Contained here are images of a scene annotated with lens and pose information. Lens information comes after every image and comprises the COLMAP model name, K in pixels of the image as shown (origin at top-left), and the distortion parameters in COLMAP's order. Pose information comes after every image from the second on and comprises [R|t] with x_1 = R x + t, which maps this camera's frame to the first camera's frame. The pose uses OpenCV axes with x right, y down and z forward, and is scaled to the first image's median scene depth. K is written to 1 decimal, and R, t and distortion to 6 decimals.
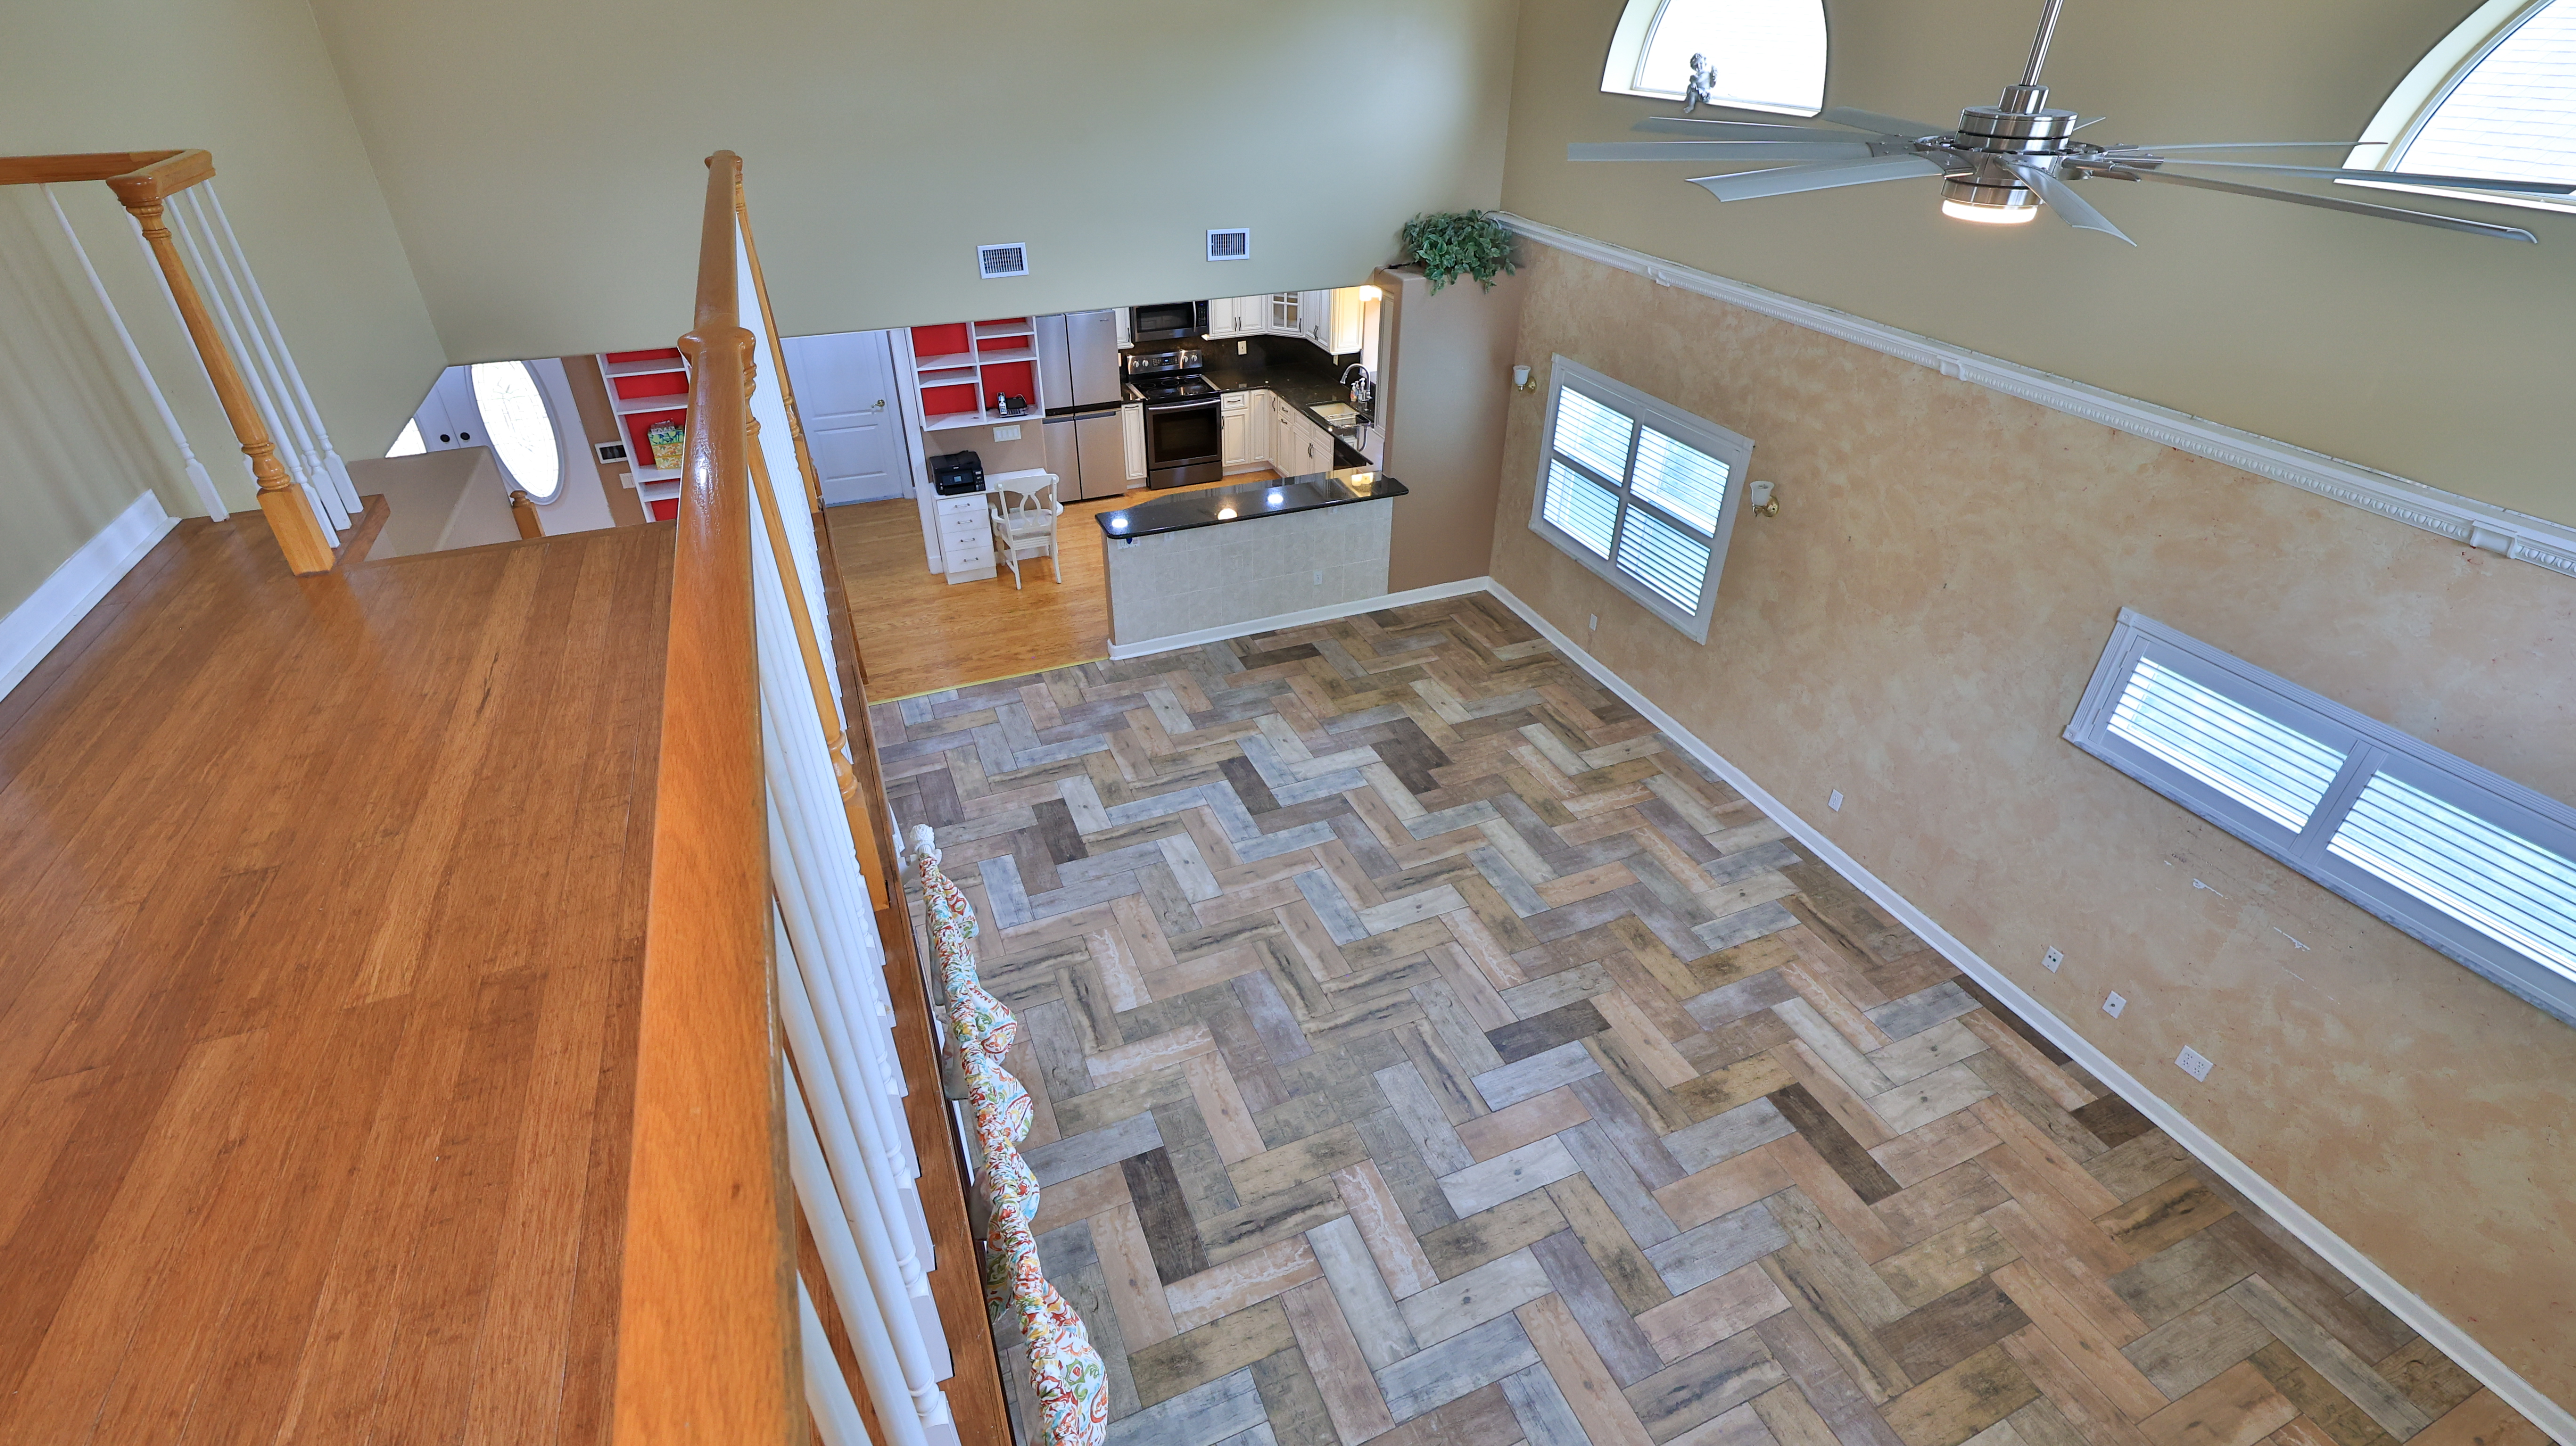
lens RADIAL K [[1137.0, 0, 1282.7], [0, 1137.0, 708.1], [0, 0, 1]] dist [-0.001995, 0.000700]
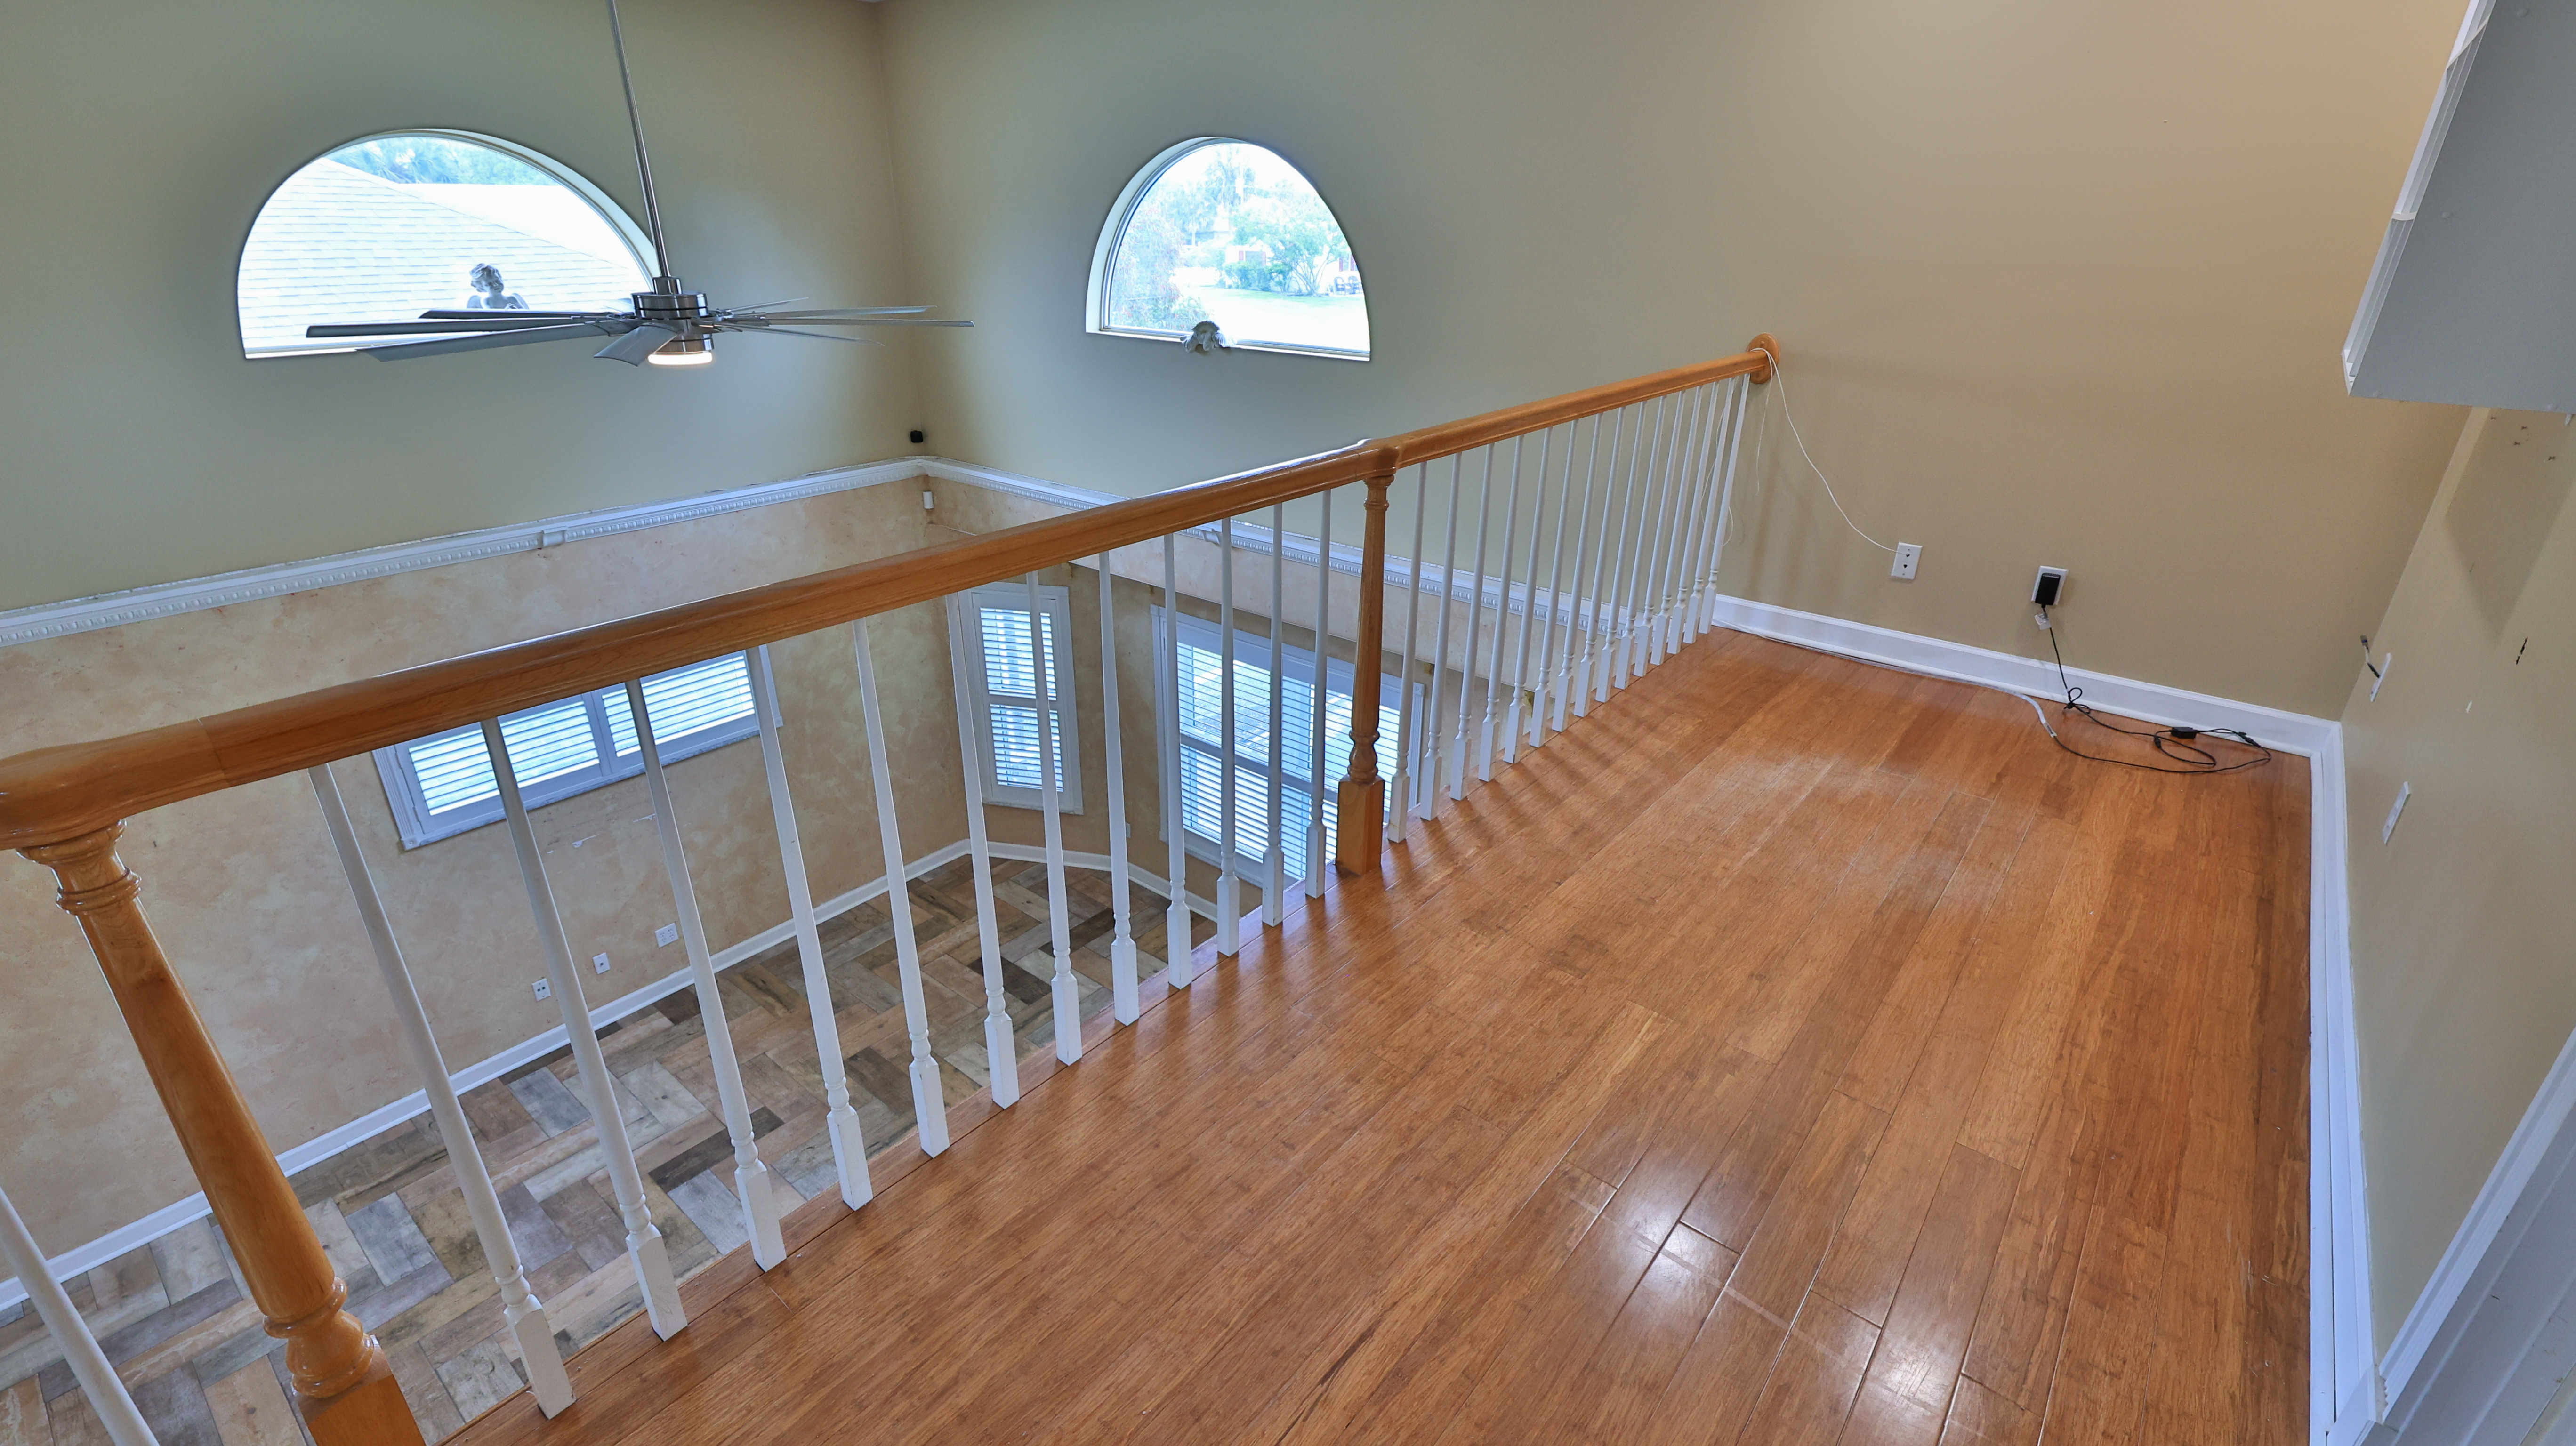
lens RADIAL K [[1137.0, 0, 1269.9], [0, 1137.0, 718.8], [0, 0, 1]] dist [-0.001995, 0.000700]
pose [[-0.455843, -0.373032, 0.808118, -0.341033], [0.469585, 0.670497, 0.574389, -0.194482], [-0.756106, 0.641312, -0.130471, 0.292504]]
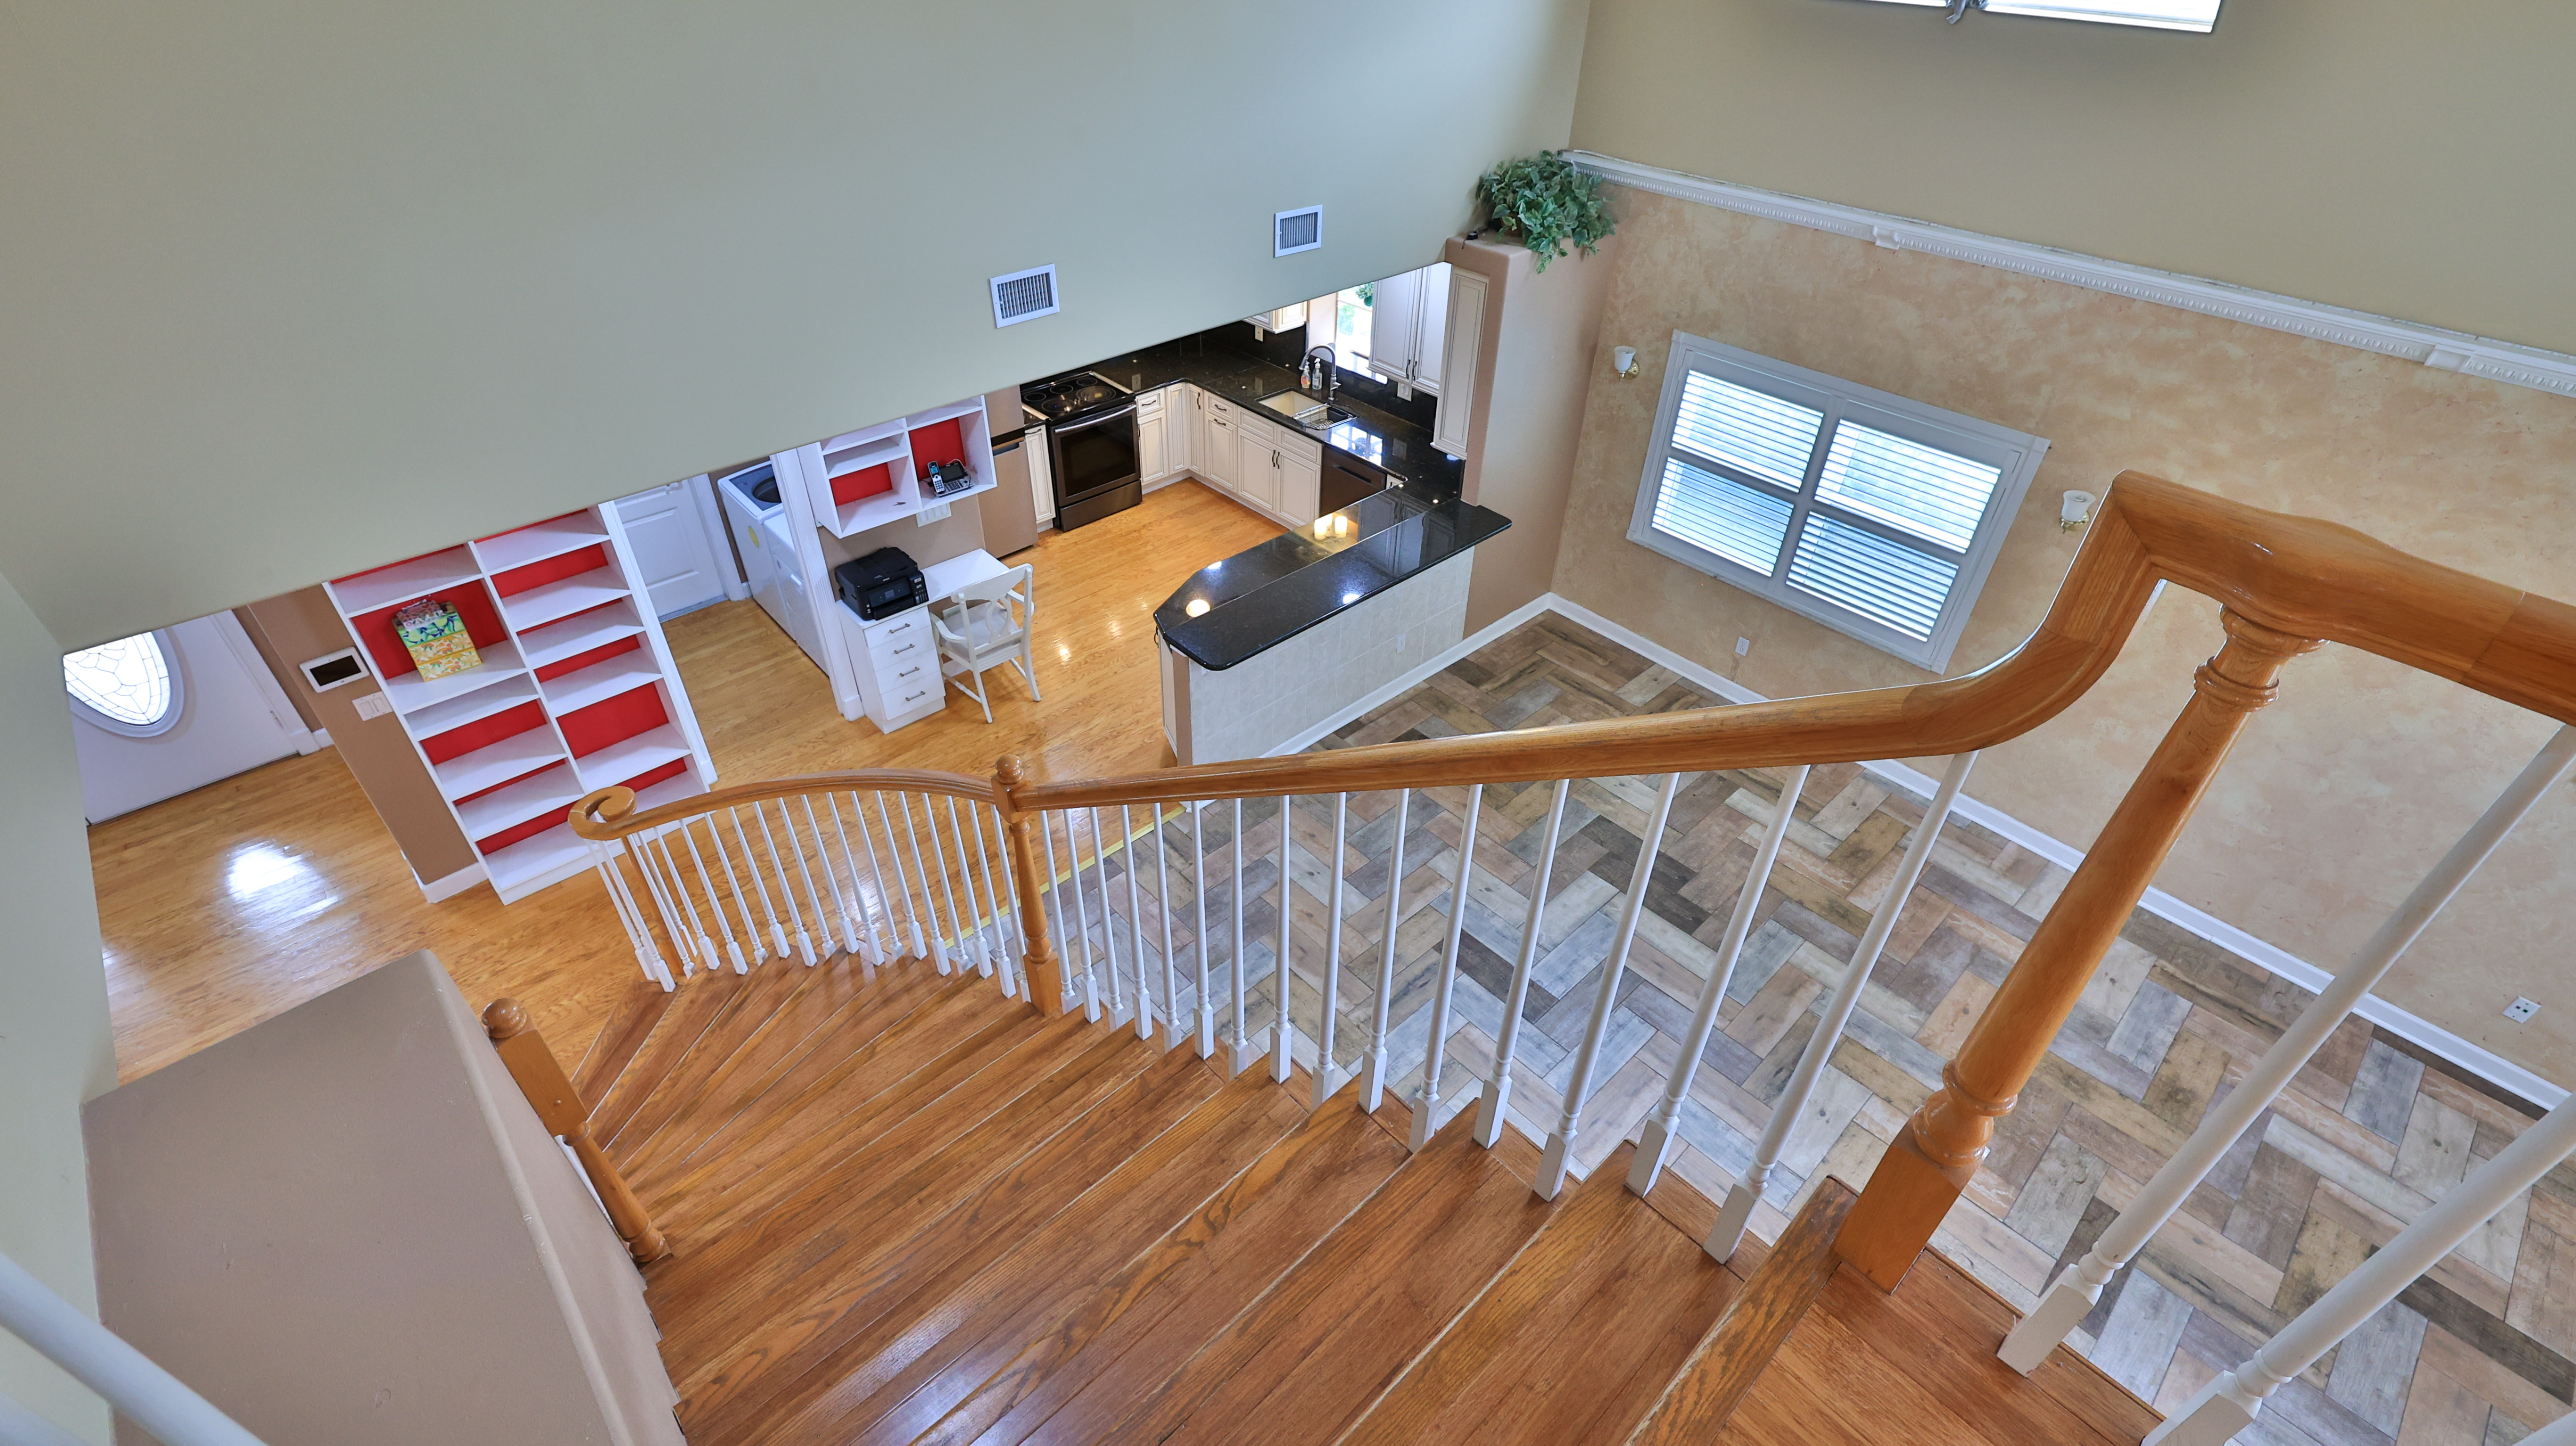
lens RADIAL K [[1137.0, 0, 1286.0], [0, 1137.0, 716.9], [0, 0, 1]] dist [-0.001995, 0.000700]
pose [[0.942327, -0.200974, 0.267638, -0.304154], [0.175011, 0.977492, 0.117820, -0.196866], [-0.285292, -0.064185, 0.956289, 0.306521]]
